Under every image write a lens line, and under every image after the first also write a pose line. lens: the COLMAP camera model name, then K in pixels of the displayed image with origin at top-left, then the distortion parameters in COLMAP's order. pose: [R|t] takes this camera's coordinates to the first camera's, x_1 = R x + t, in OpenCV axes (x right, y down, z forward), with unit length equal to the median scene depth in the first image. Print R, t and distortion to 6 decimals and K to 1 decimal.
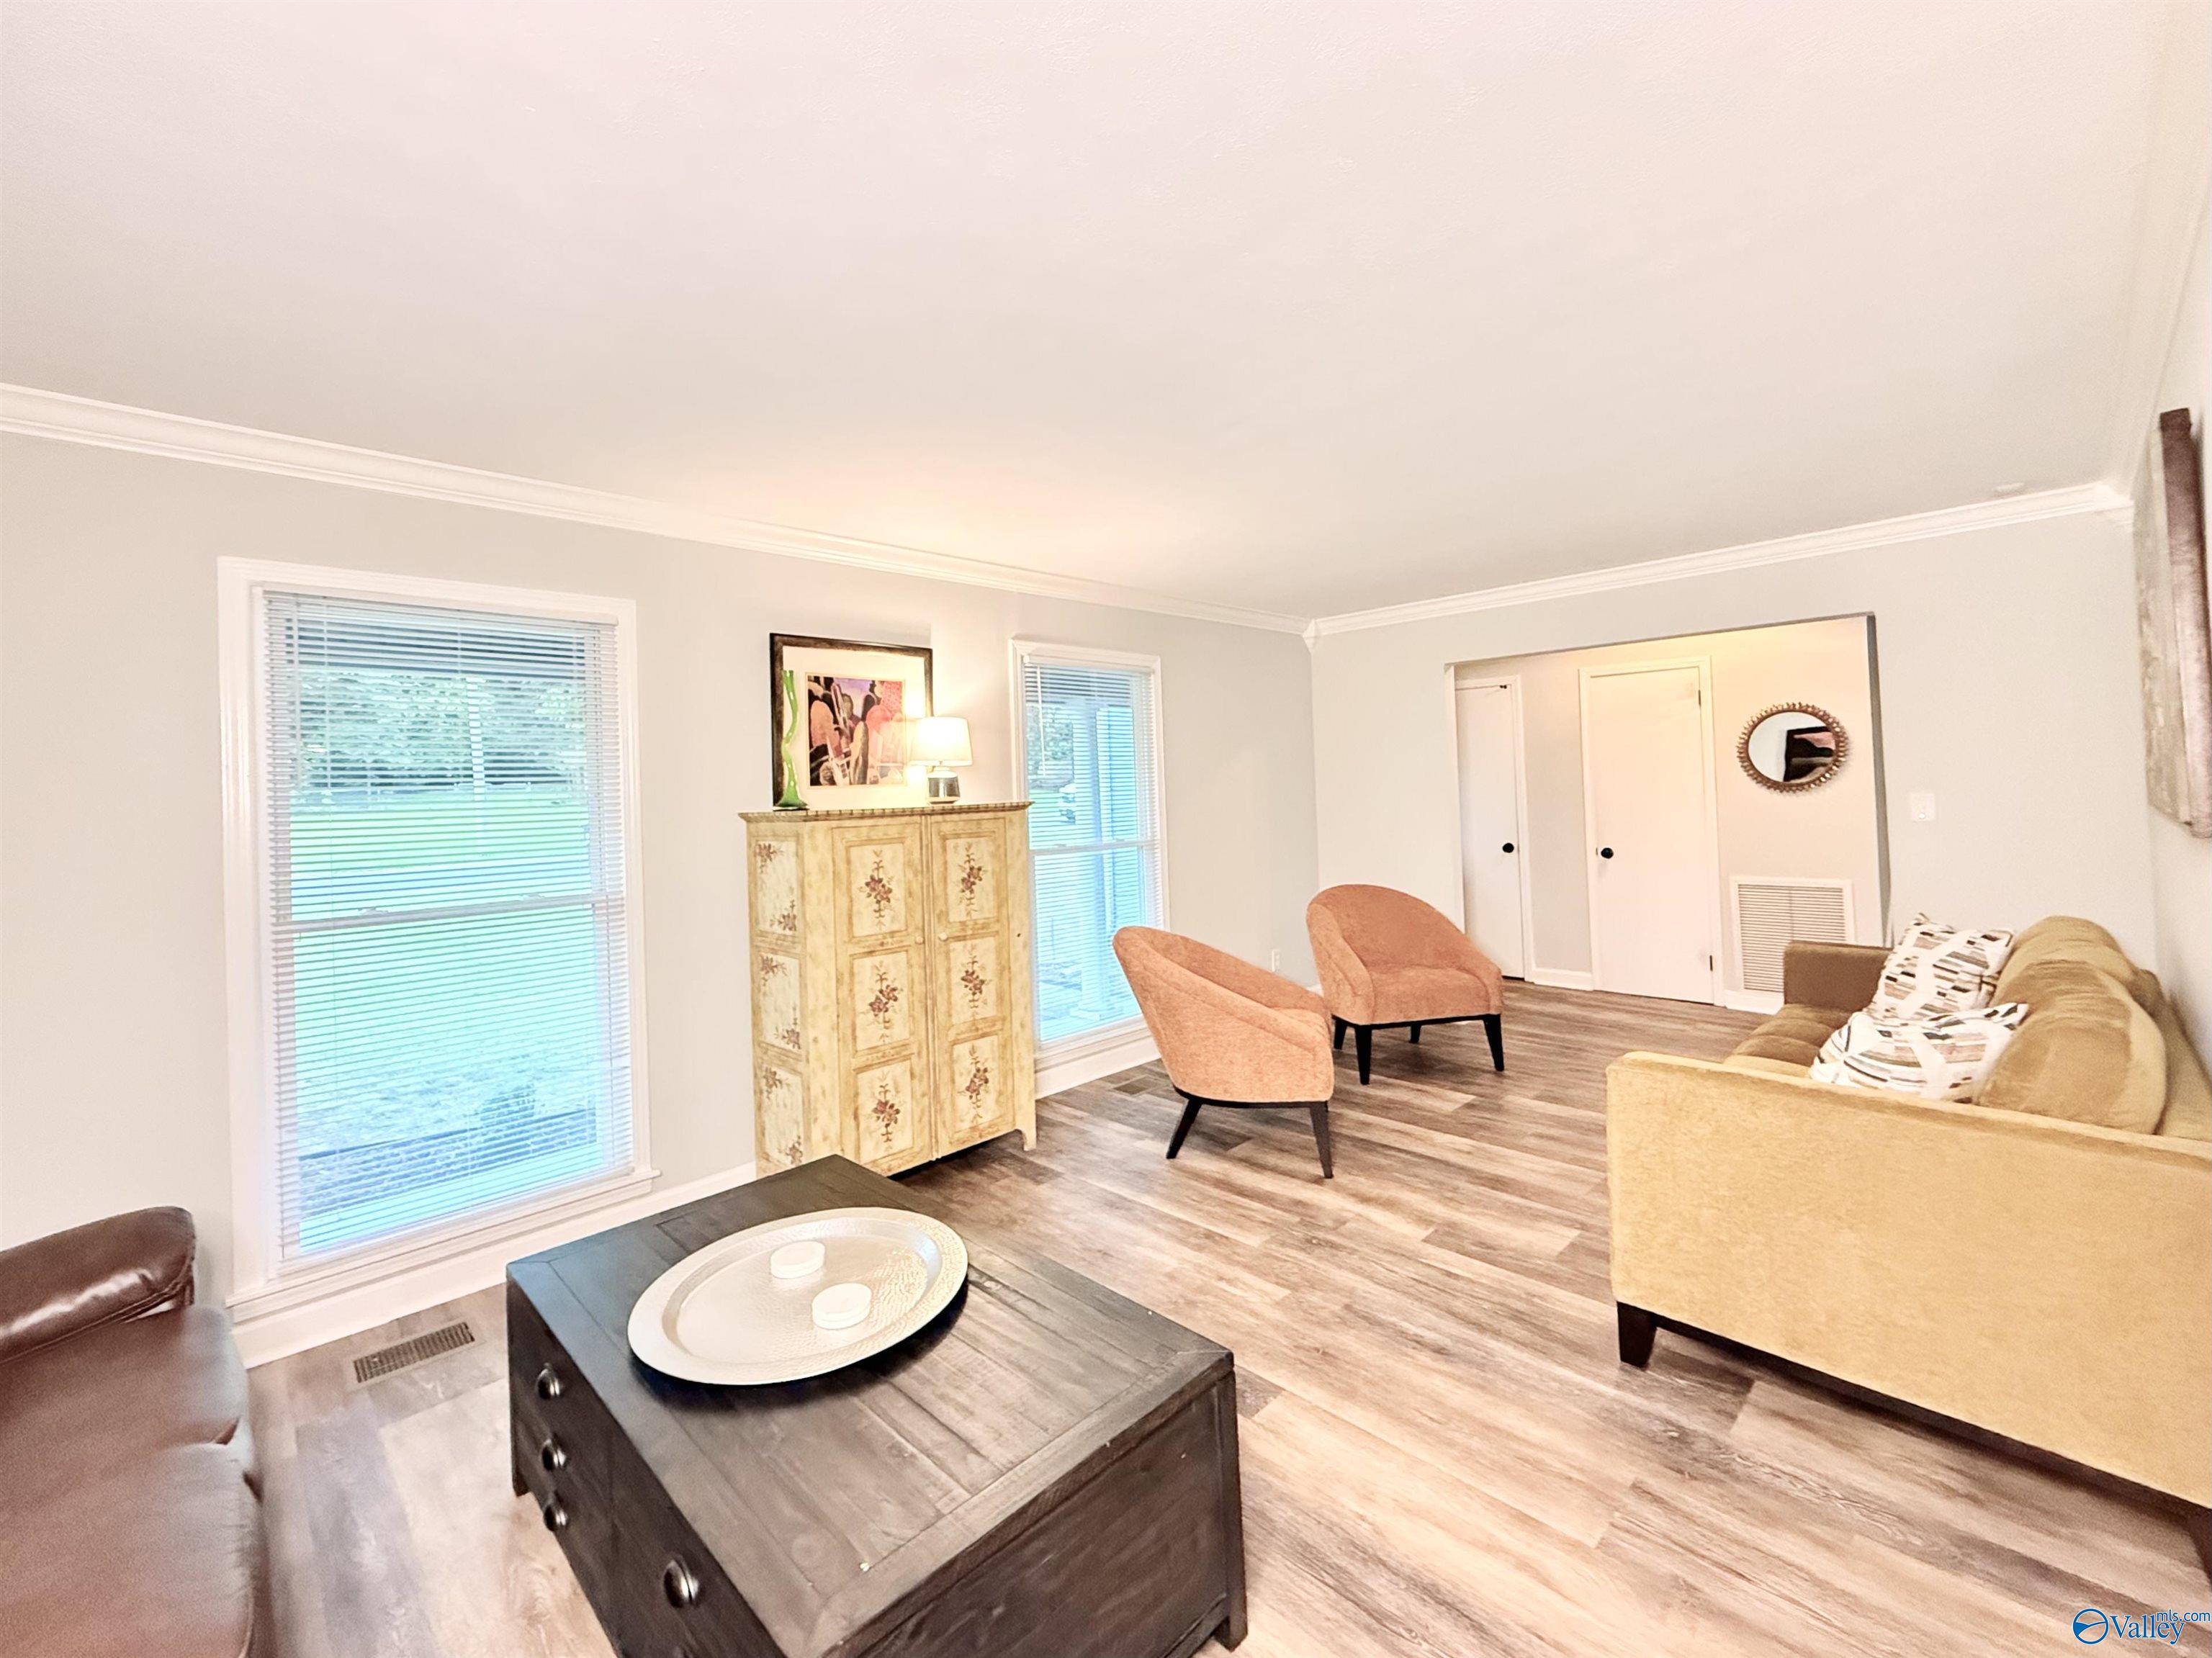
lens RADIAL K [[946.0, 0, 1089.0], [0, 946.0, 783.4], [0, 0, 1]] dist [0.000626, 0.000335]
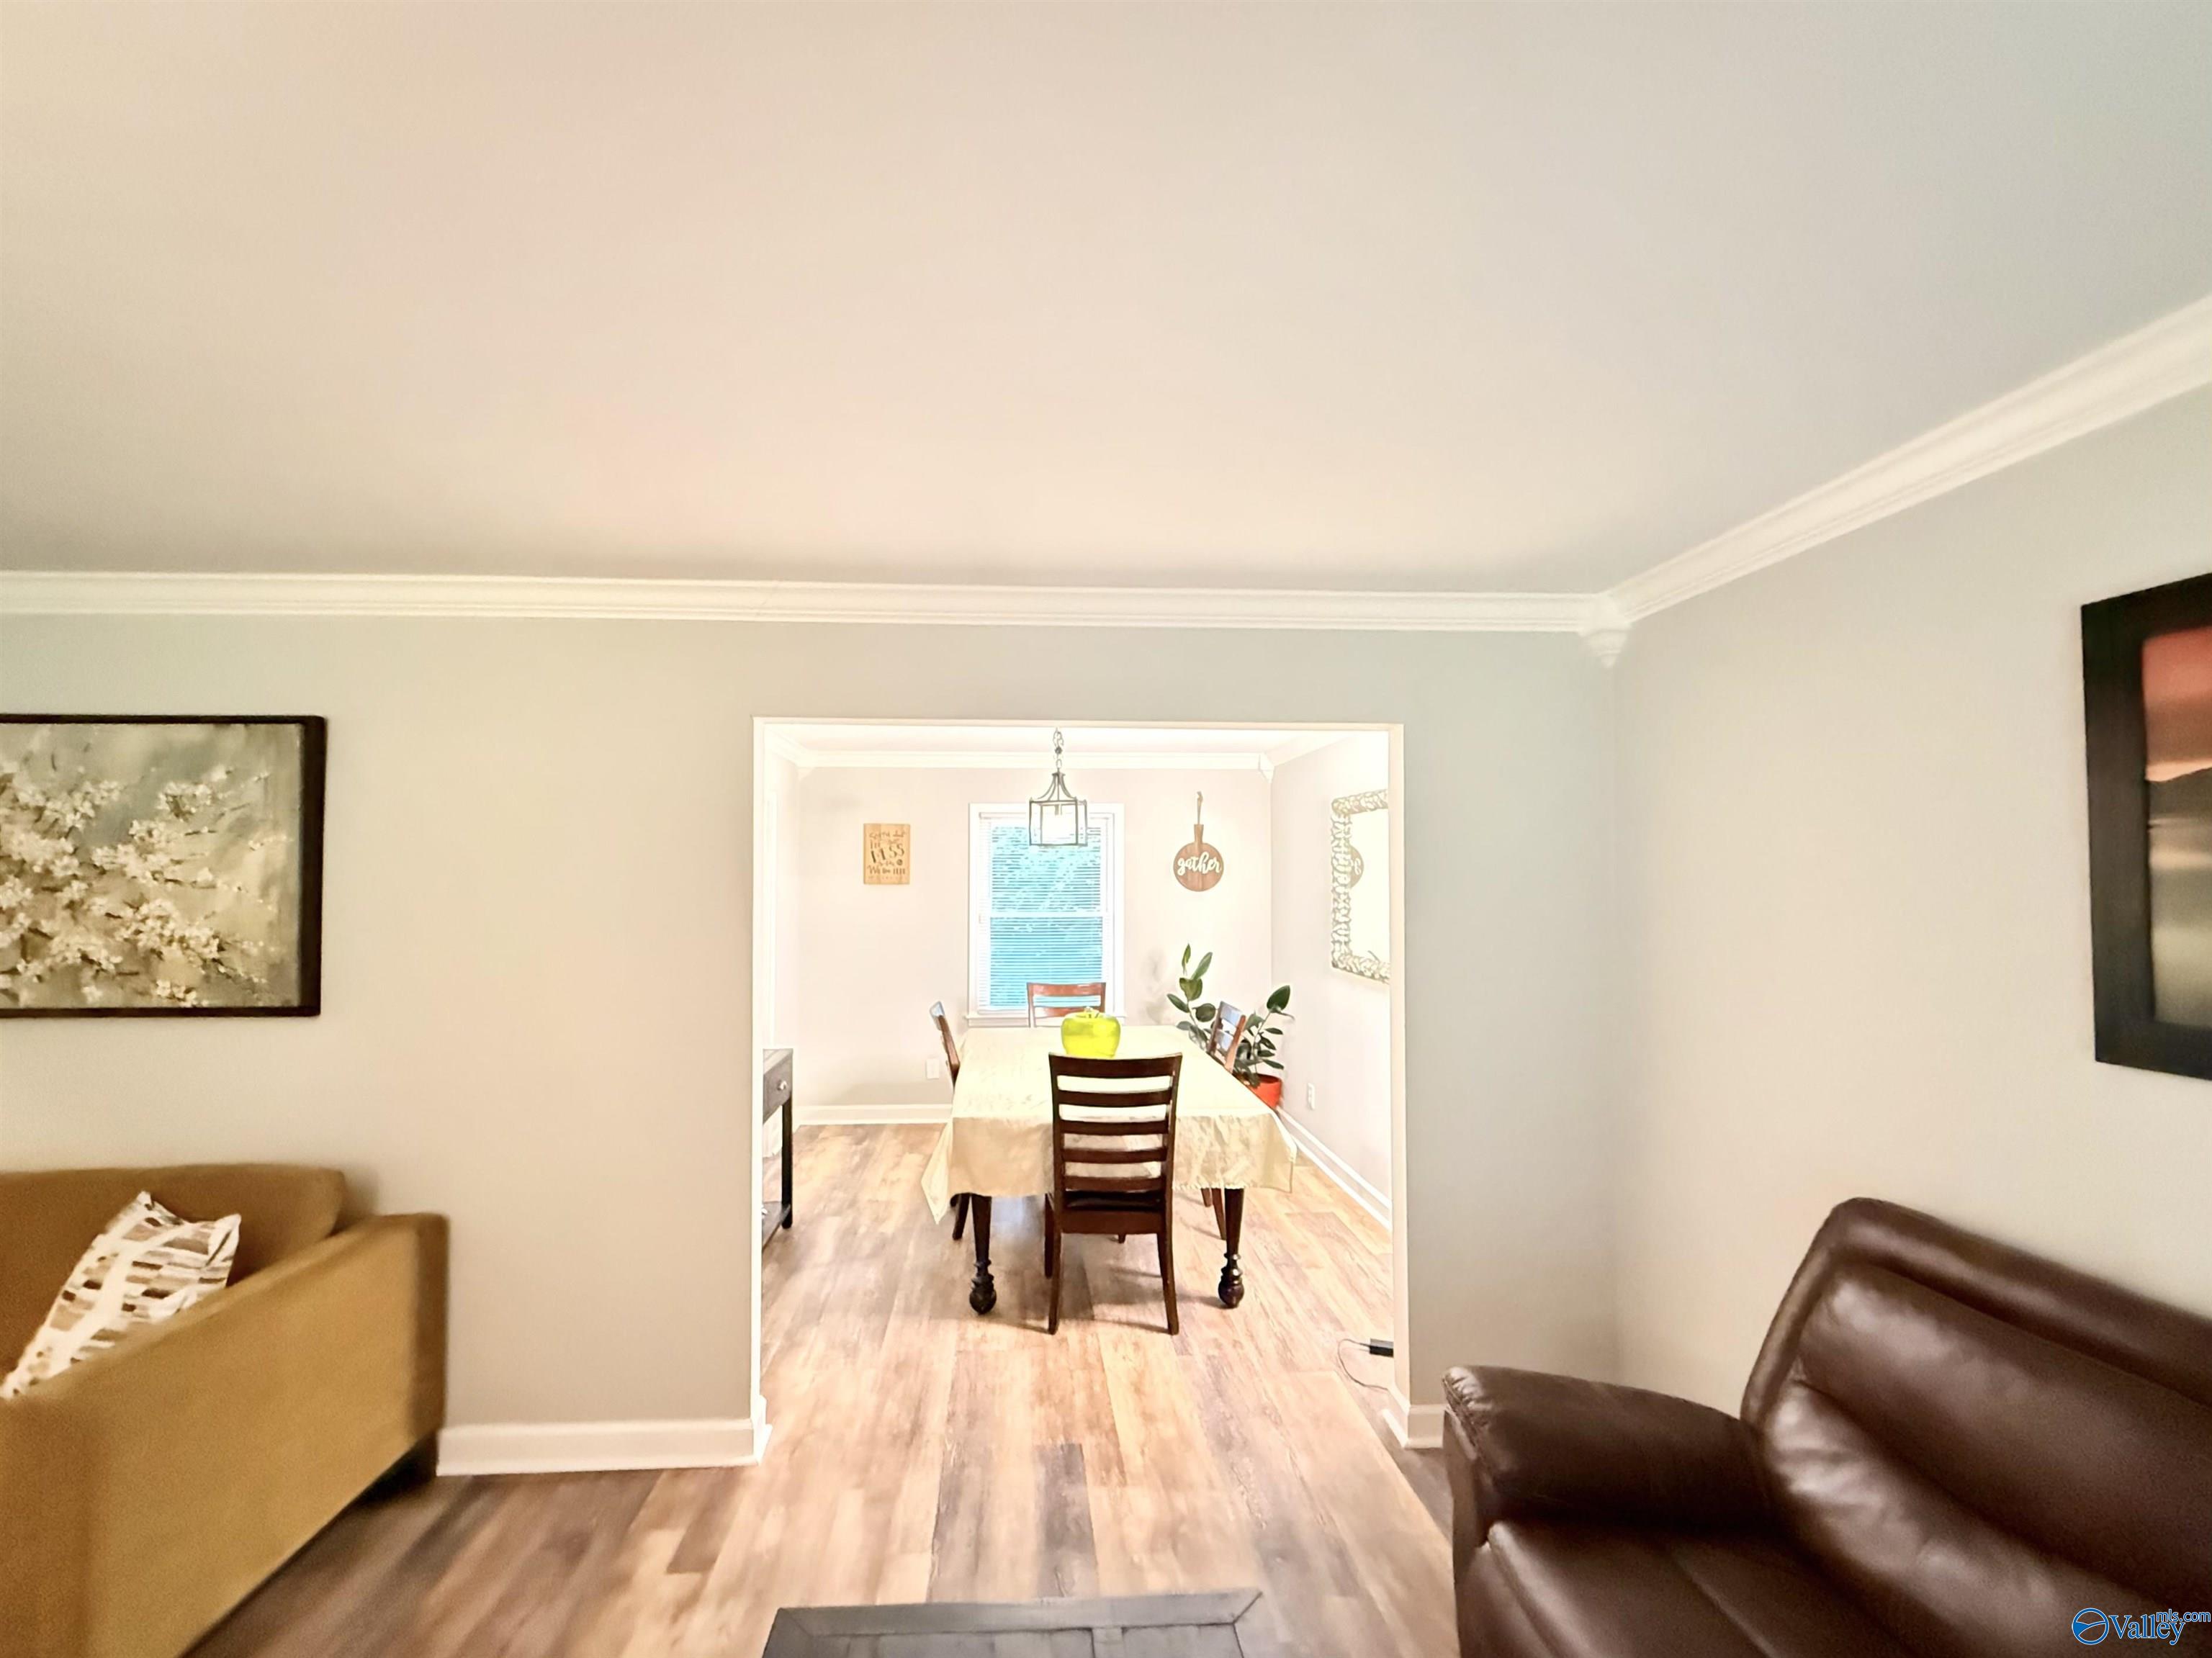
lens RADIAL K [[929.7, 0, 1052.5], [0, 929.7, 856.9], [0, 0, 1]] dist [0.001052, 0.000409]
pose [[-0.749272, 0.050531, 0.660332, -0.509038], [0.017539, 0.998249, -0.056488, -0.074063], [-0.662030, -0.030744, -0.748846, 1.095657]]
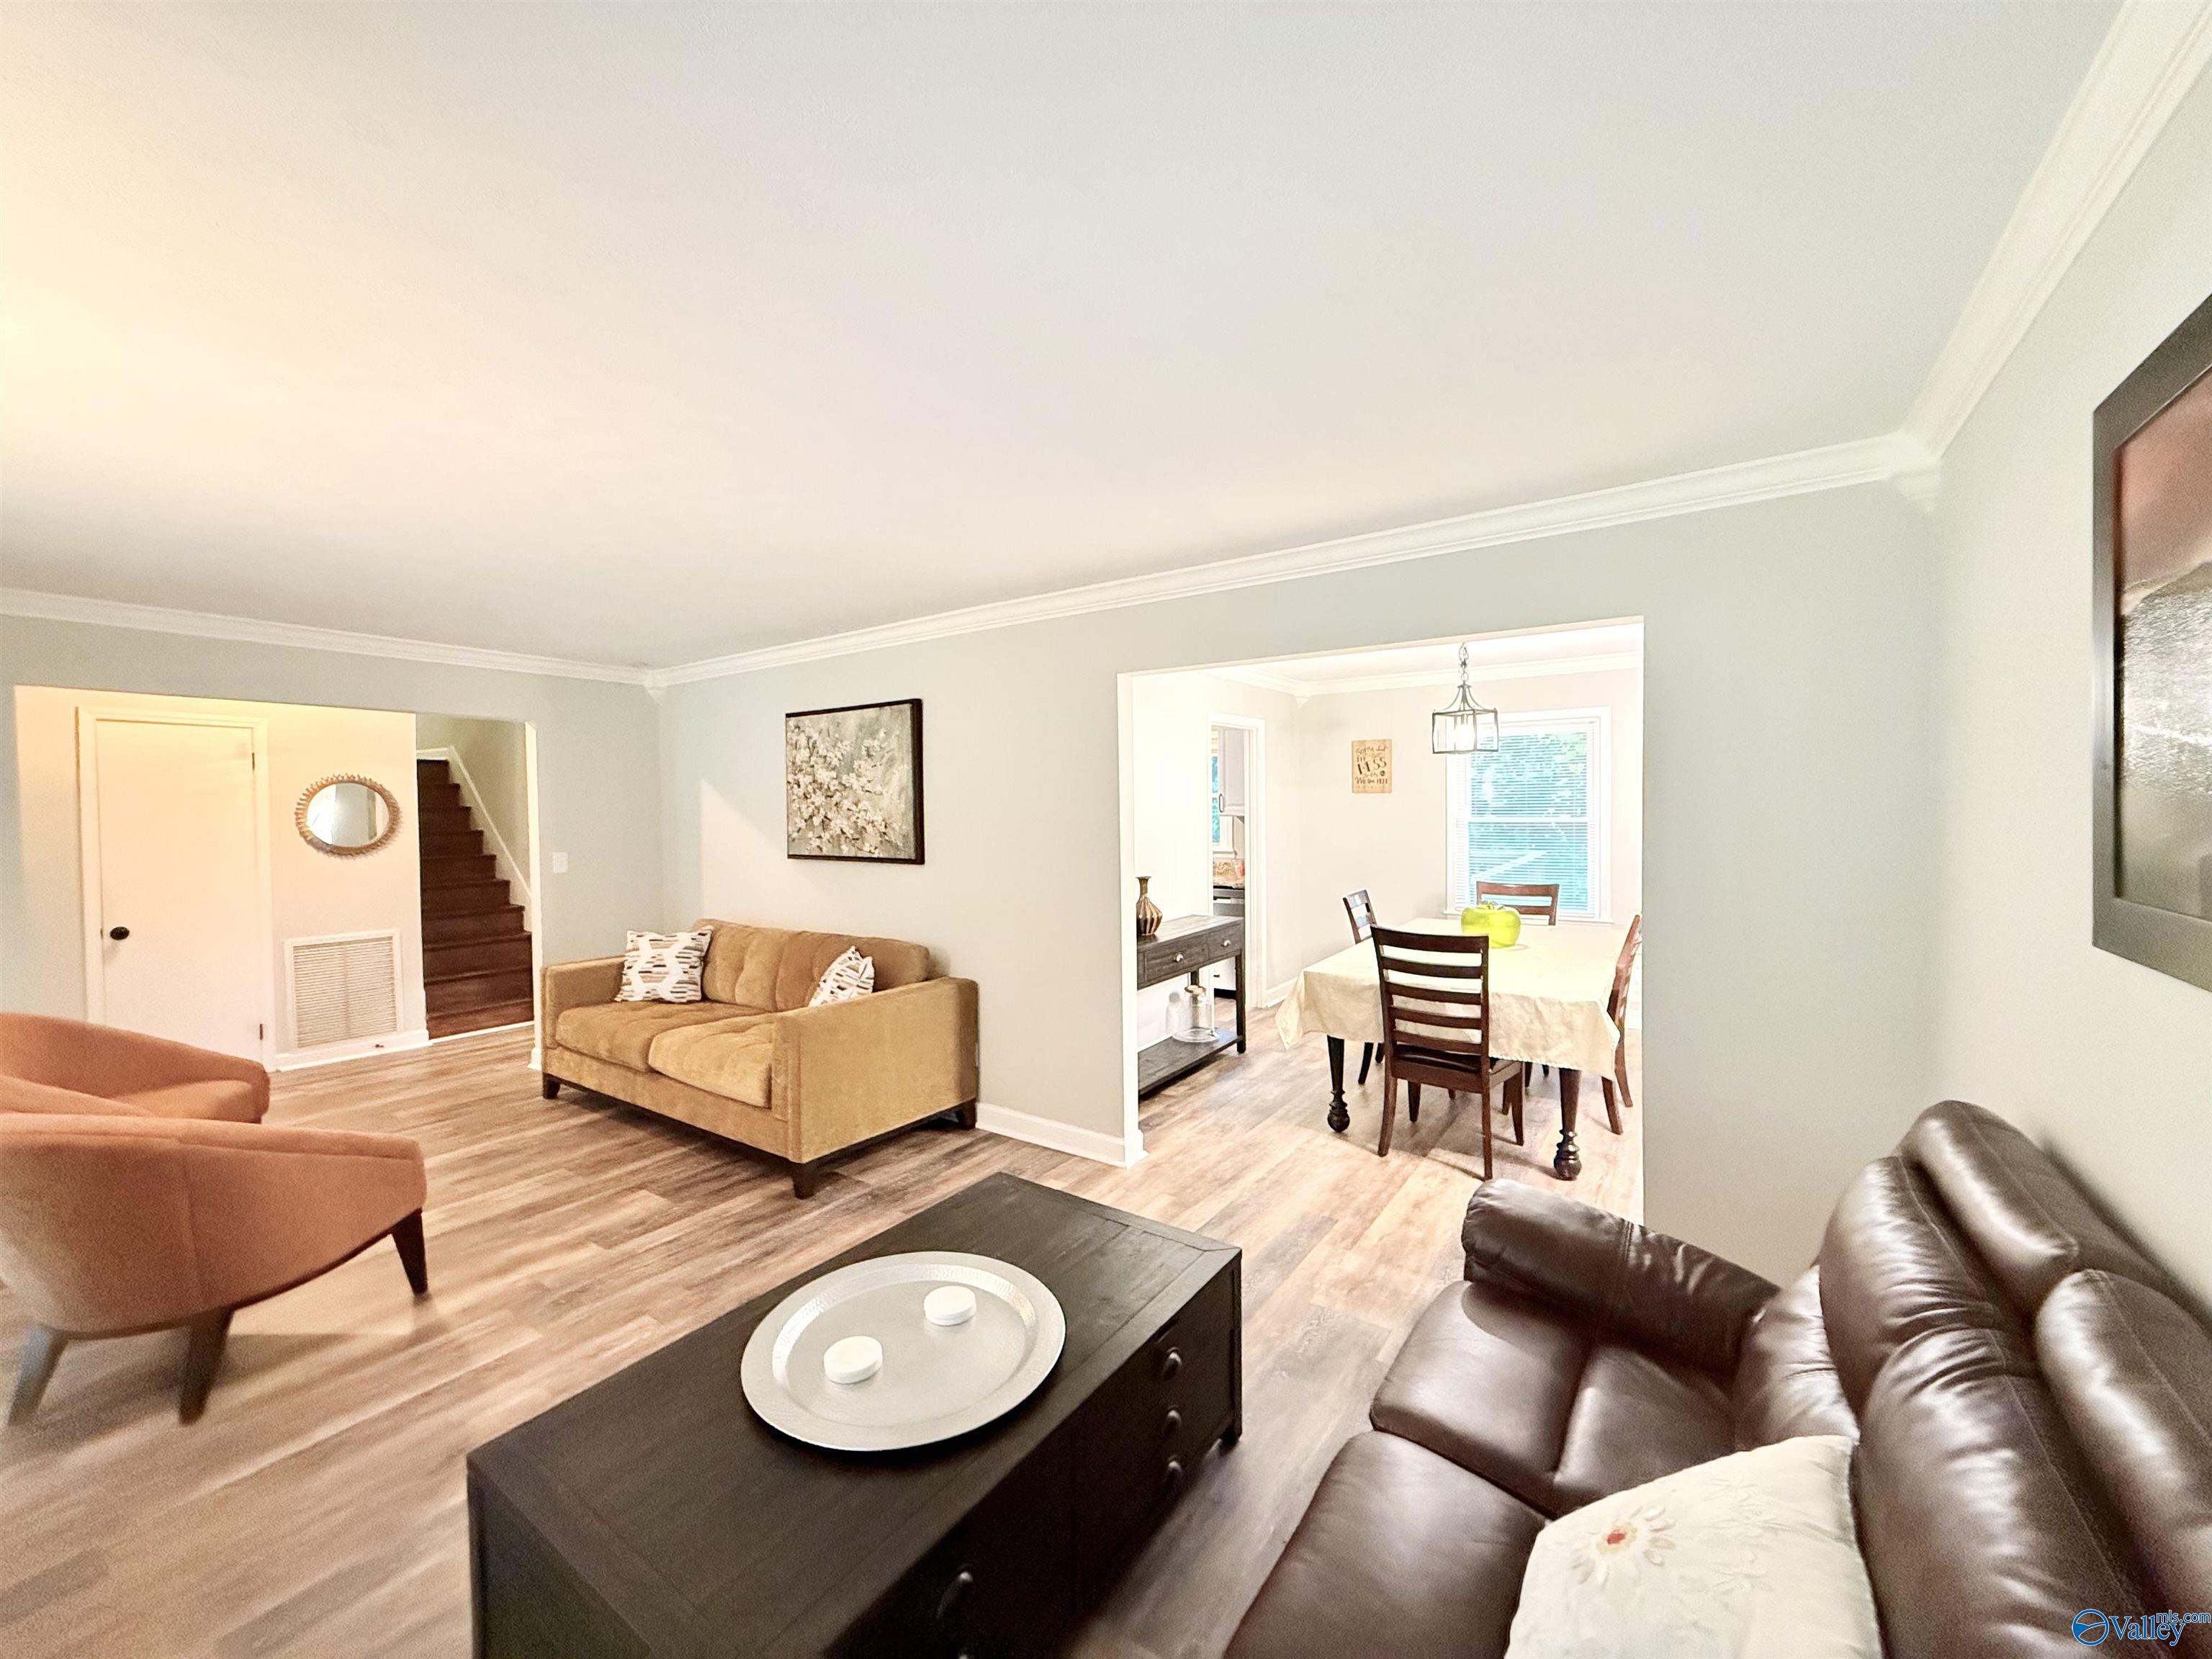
lens RADIAL K [[864.3, 0, 1111.5], [0, 864.3, 823.0], [0, 0, 1]] dist [-0.000499, 0.000127]
pose [[-0.193370, 0.013017, 0.981040, -1.053924], [0.007858, 0.999900, -0.011718, -0.024584], [-0.981094, 0.005443, -0.193453, 0.781663]]
